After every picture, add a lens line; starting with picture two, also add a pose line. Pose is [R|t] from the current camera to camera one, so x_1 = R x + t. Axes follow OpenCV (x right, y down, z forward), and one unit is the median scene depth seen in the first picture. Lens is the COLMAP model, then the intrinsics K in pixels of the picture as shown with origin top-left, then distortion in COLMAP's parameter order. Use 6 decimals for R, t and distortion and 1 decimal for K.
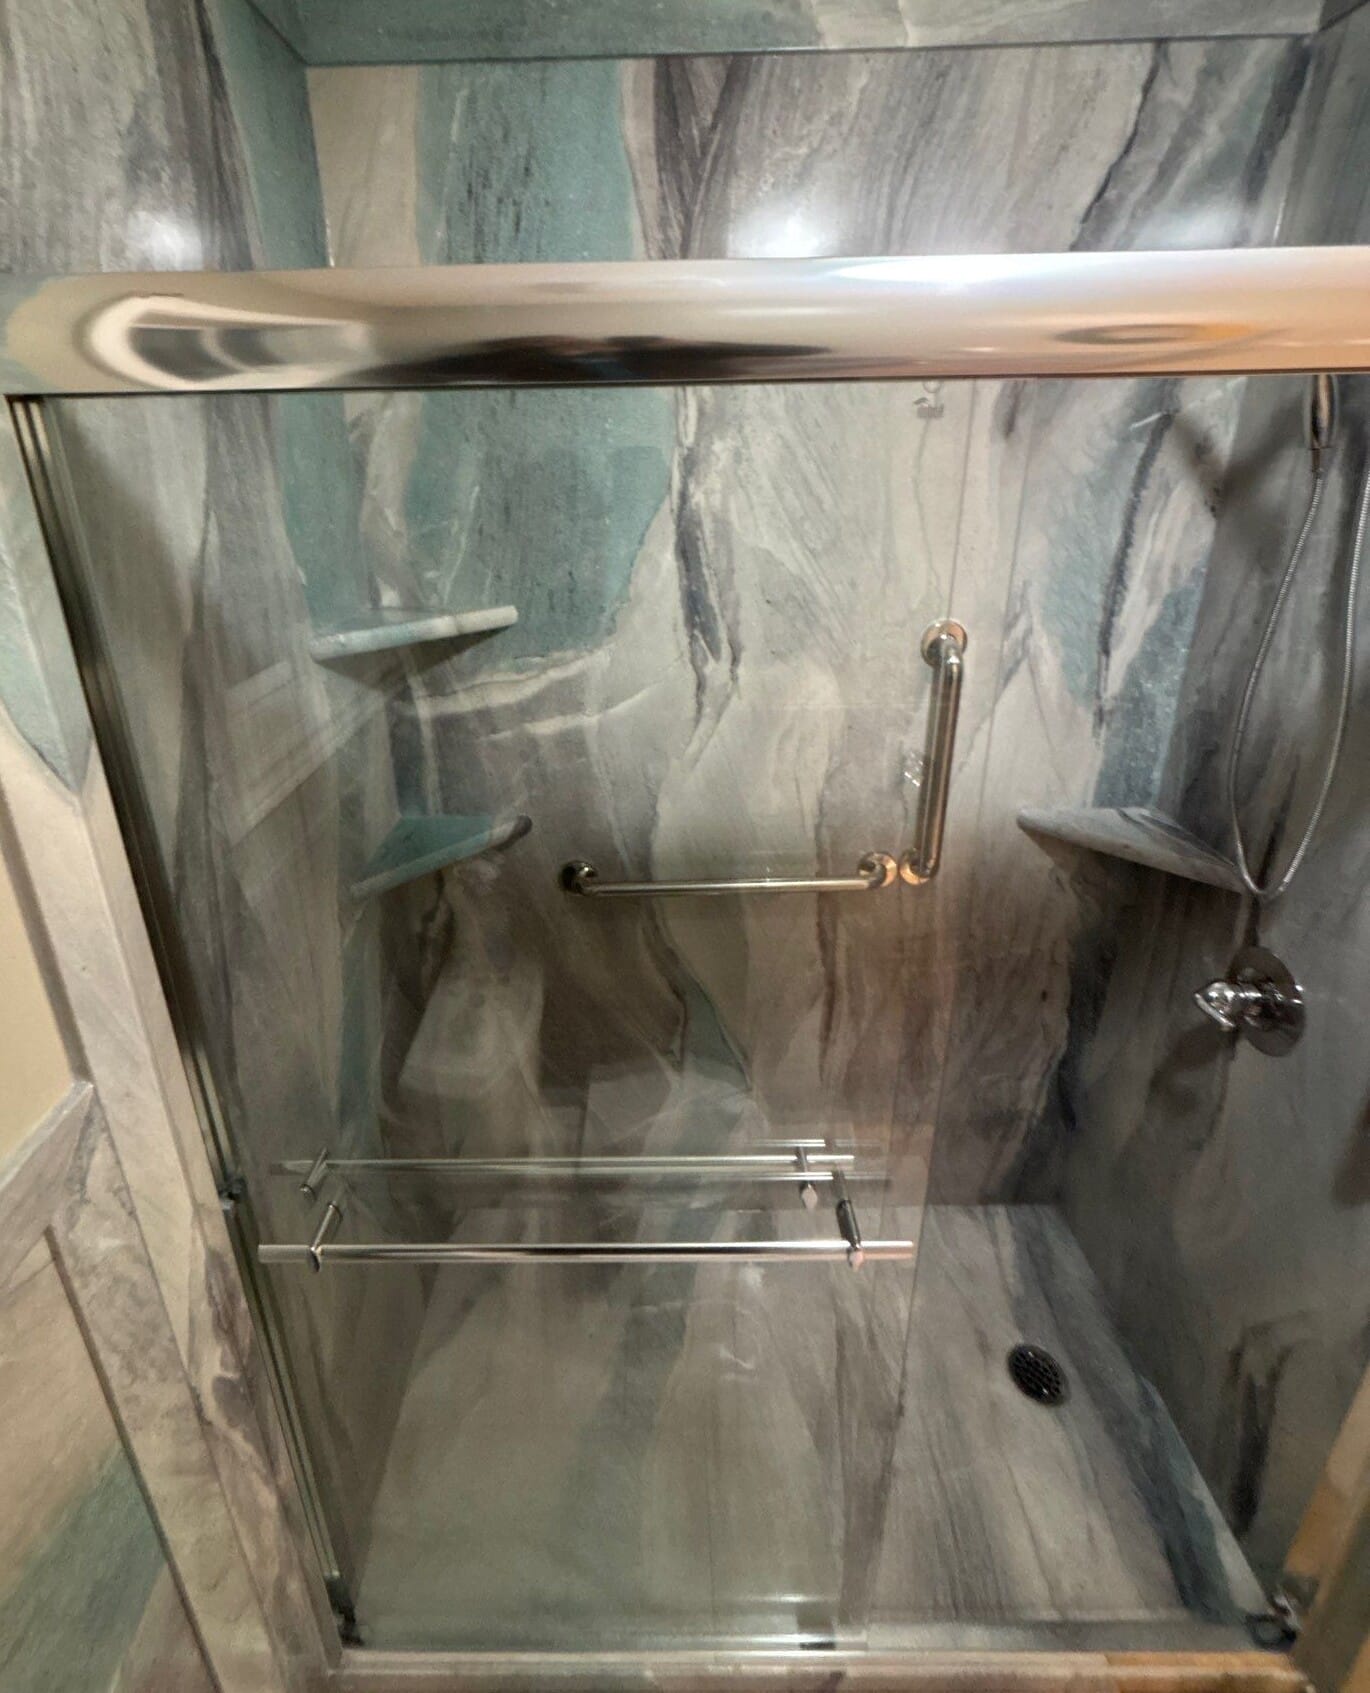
lens RADIAL K [[860.3, 0, 682.0], [0, 860.3, 852.6], [0, 0, 1]] dist [-0.004464, -0.000522]
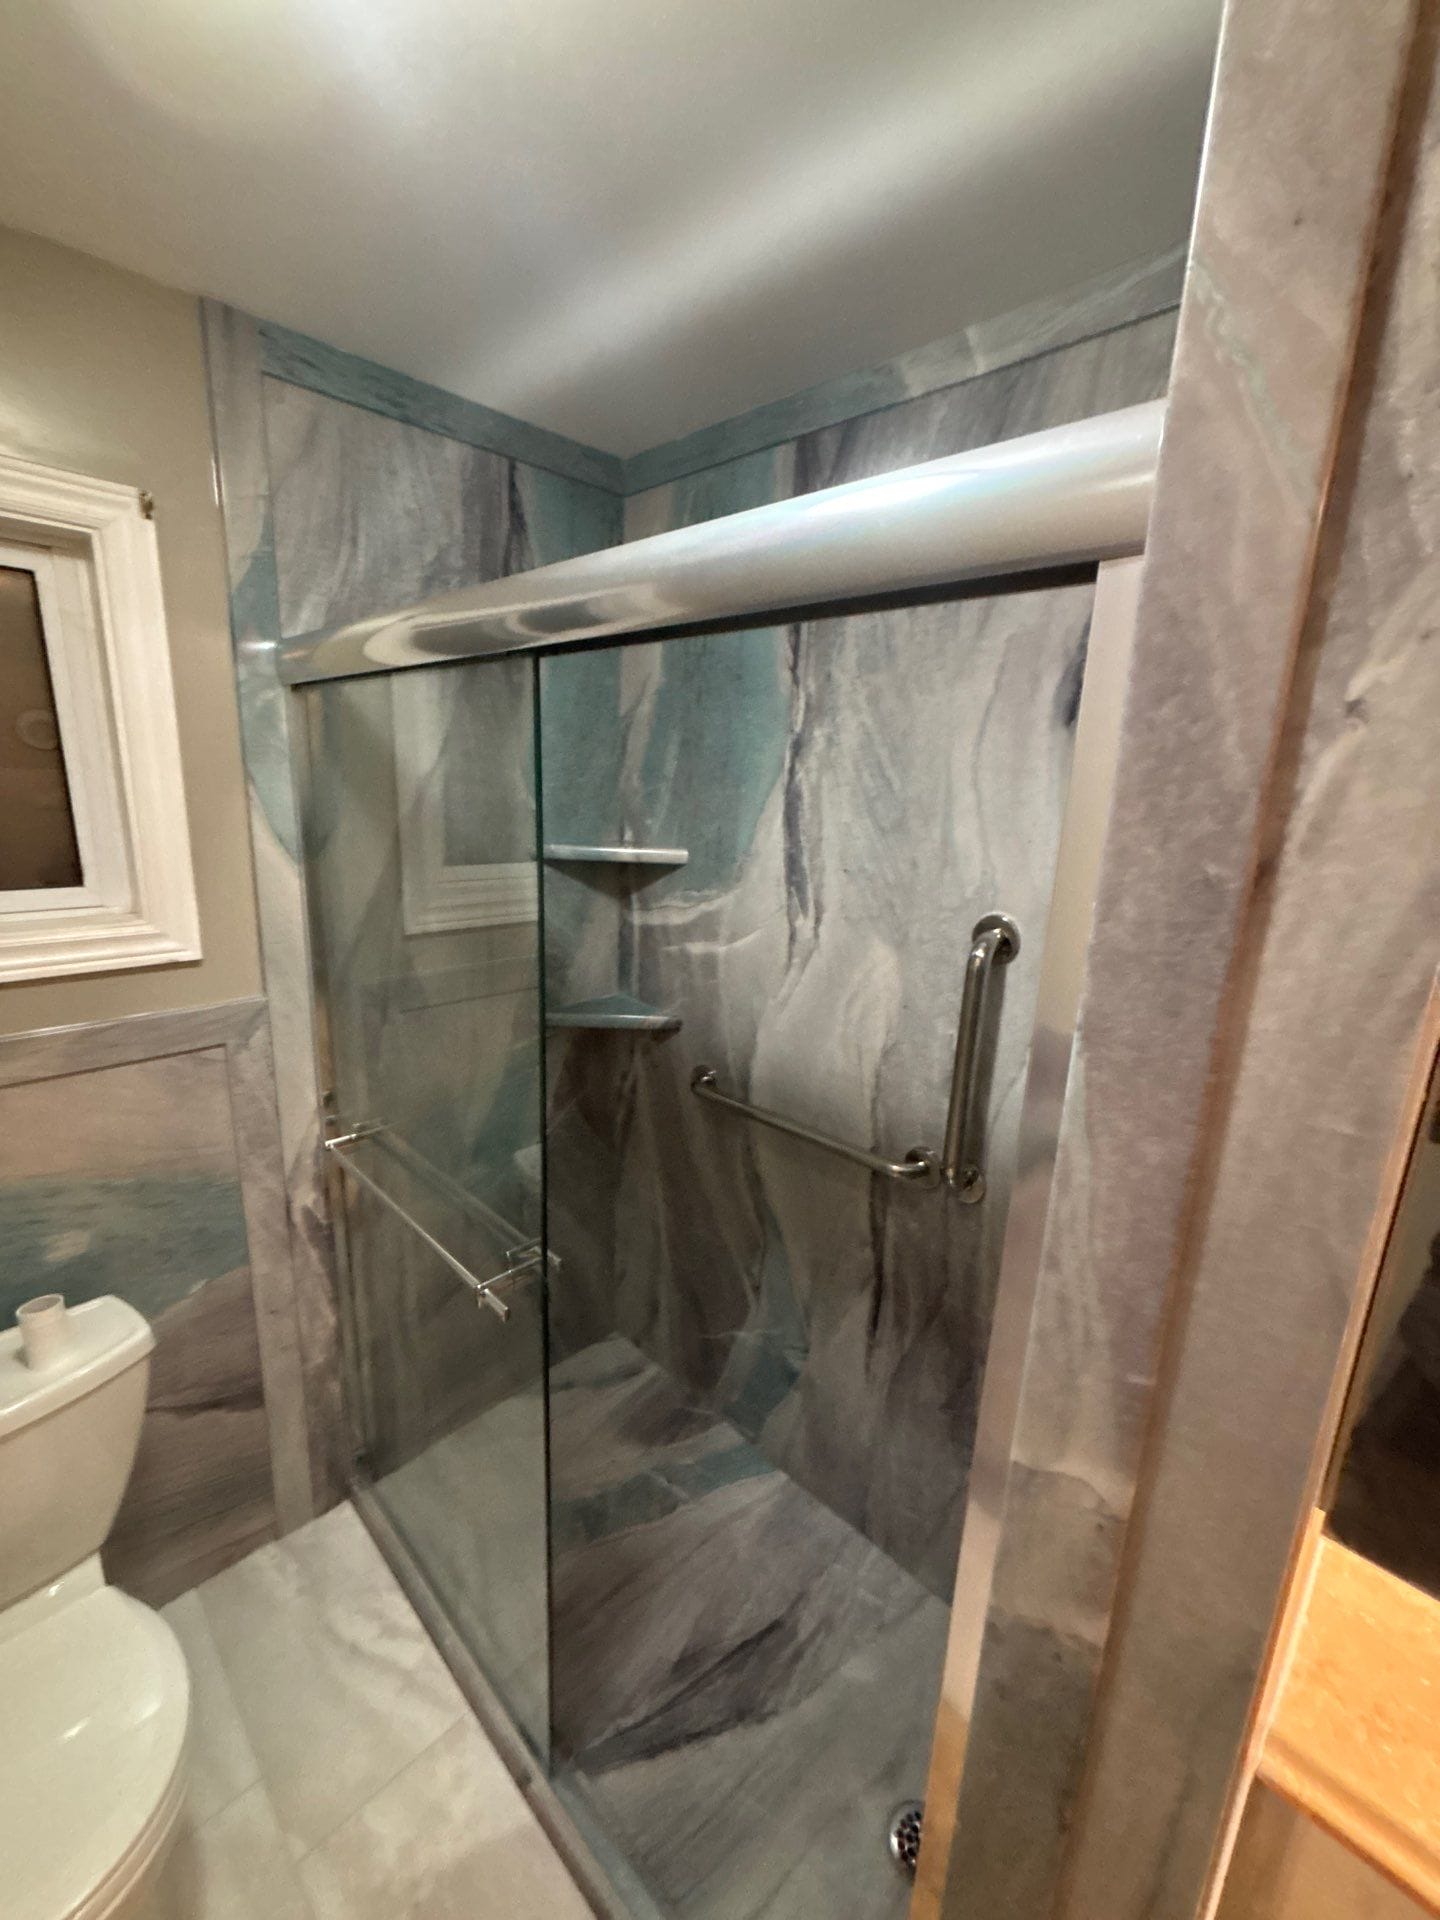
lens RADIAL K [[776.8, 0, 722.8], [0, 776.8, 951.7], [0, 0, 1]] dist [-0.000606, -0.000739]
pose [[0.721368, 0.192889, -0.665148, 0.630941], [-0.306864, 0.950027, -0.057298, -0.093596], [0.620857, 0.245443, 0.744510, 0.212950]]
